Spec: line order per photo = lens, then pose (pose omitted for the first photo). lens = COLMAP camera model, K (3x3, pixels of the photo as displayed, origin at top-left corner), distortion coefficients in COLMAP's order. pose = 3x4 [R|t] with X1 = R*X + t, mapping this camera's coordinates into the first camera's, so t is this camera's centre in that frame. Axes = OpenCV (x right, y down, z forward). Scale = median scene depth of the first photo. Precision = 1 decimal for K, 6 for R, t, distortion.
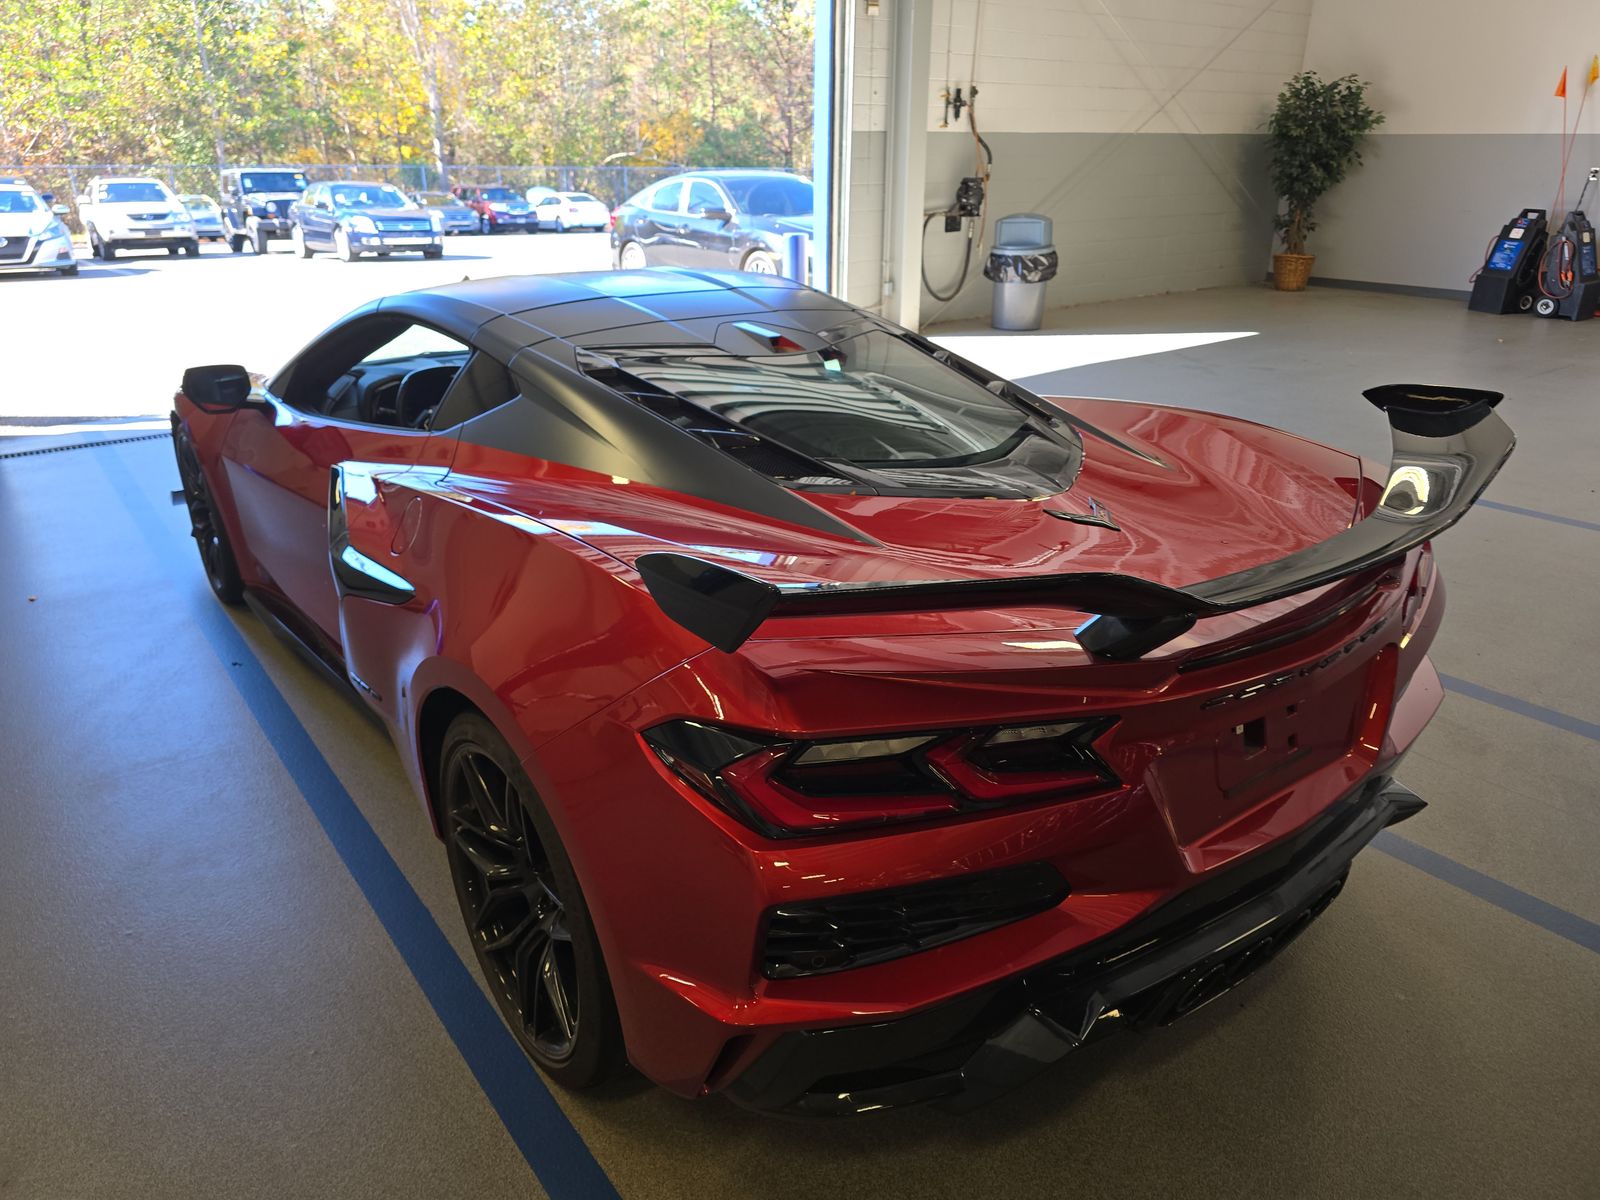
lens RADIAL K [[1073.3, 0, 836.1], [0, 1073.3, 593.7], [0, 0, 1]] dist [0.038006, -0.041019]
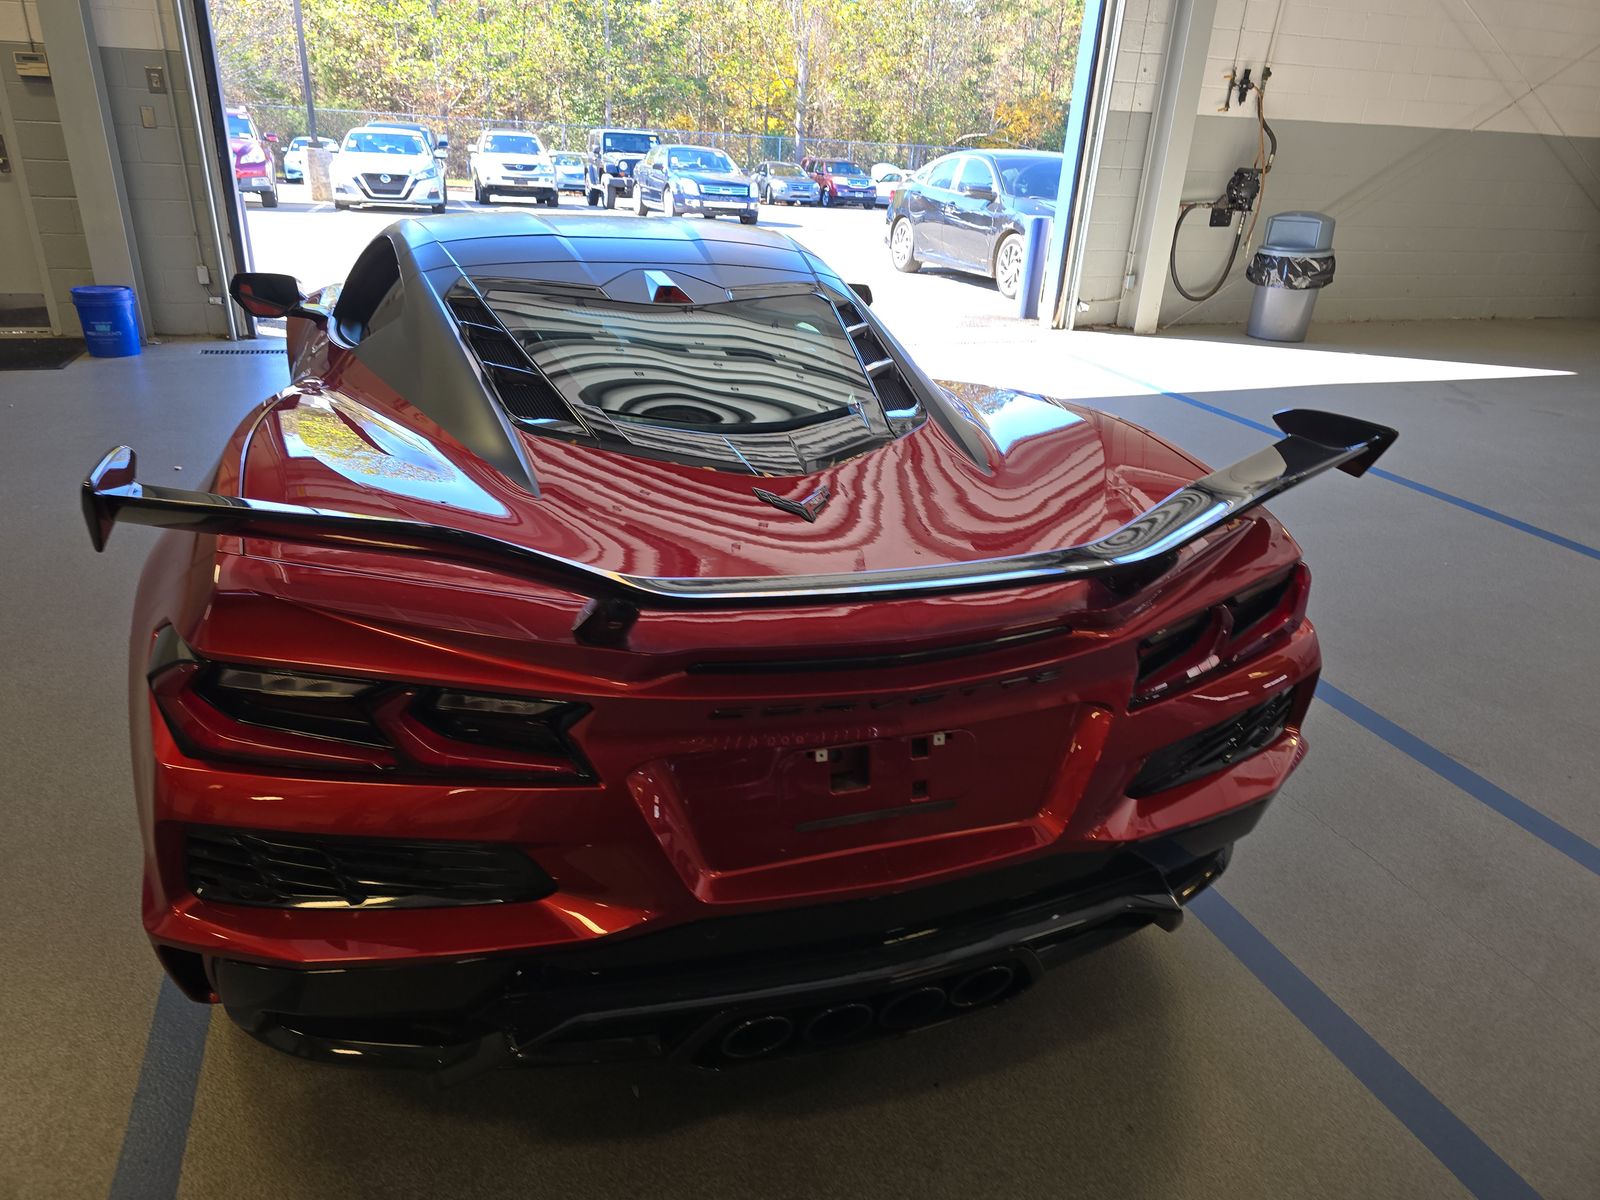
lens RADIAL K [[1073.3, 0, 826.0], [0, 1073.3, 606.6], [0, 0, 1]] dist [0.038006, -0.041019]
pose [[0.950428, 0.166061, -0.262890, 0.036467], [-0.159892, 0.986115, 0.044848, -0.002054], [0.266687, -0.000591, 0.963783, 0.010379]]
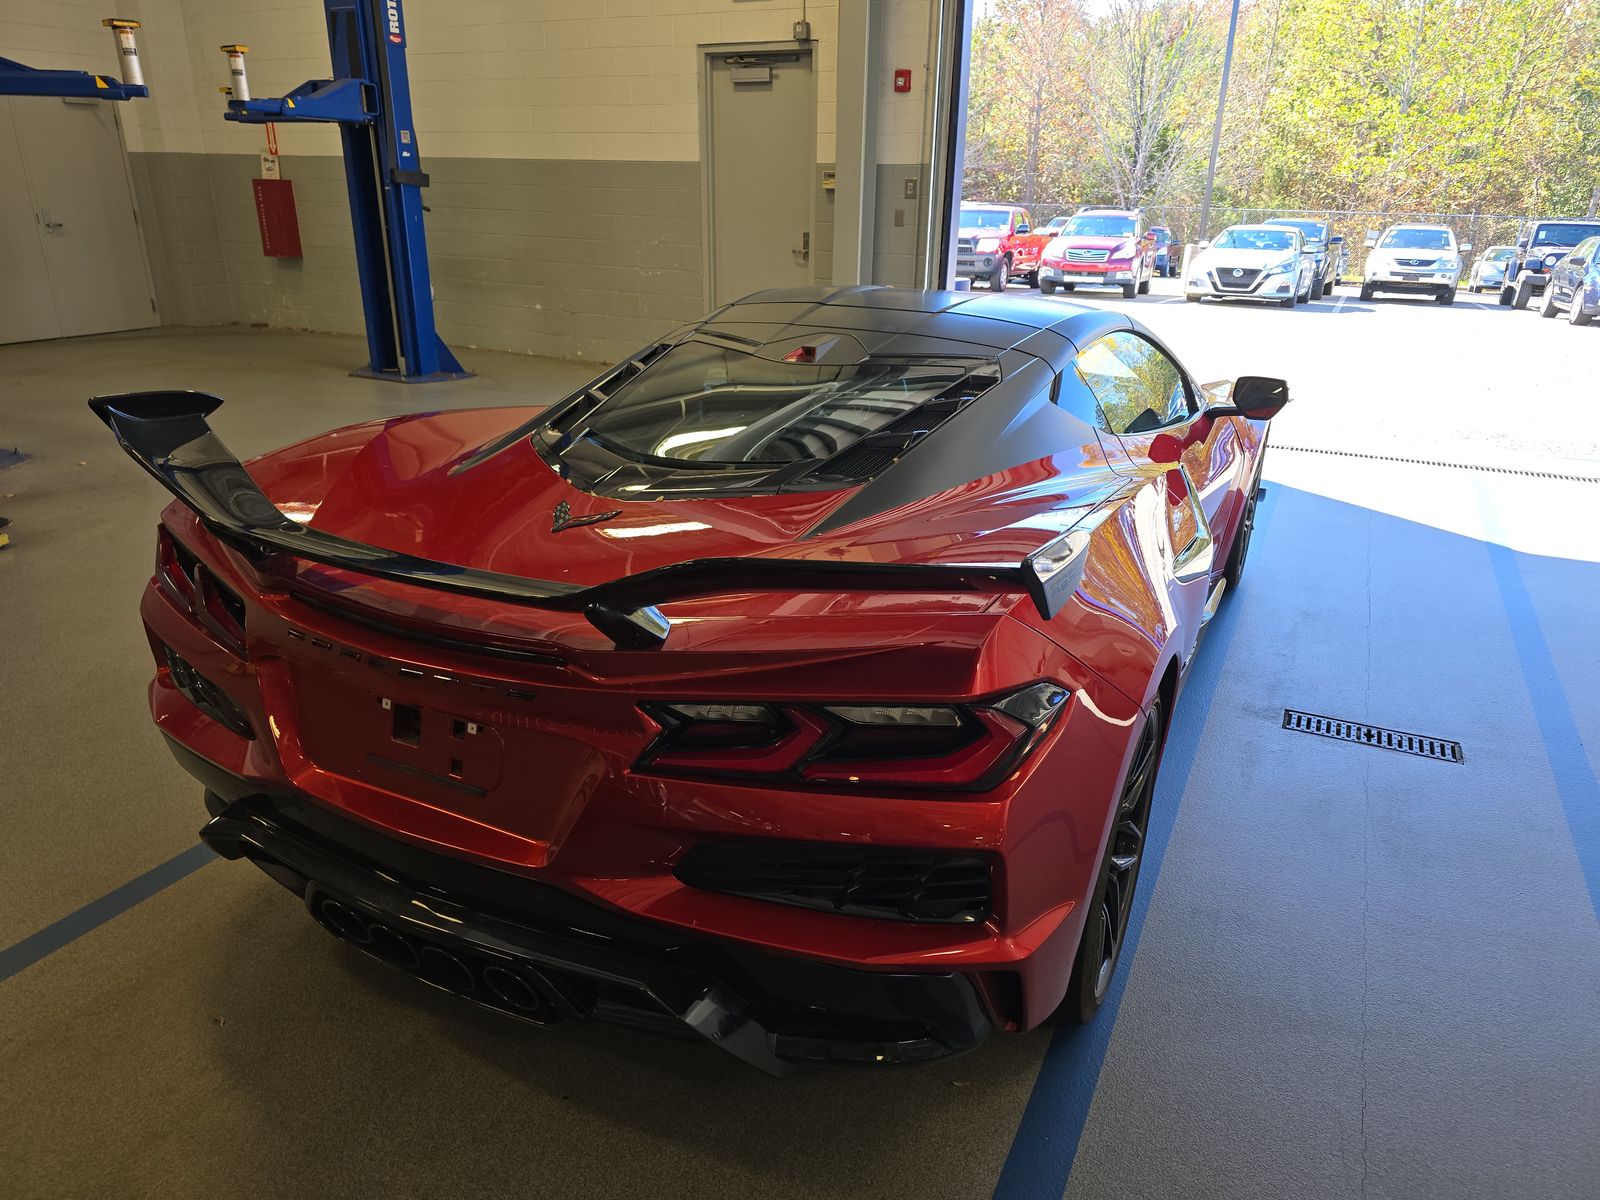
lens RADIAL K [[1073.3, 0, 792.8], [0, 1073.3, 613.6], [0, 0, 1]] dist [0.038006, -0.041019]
pose [[0.438665, 0.330590, -0.835634, 0.086619], [-0.351701, 0.918860, 0.178891, -0.017451], [0.826970, 0.215420, 0.519340, 0.047657]]
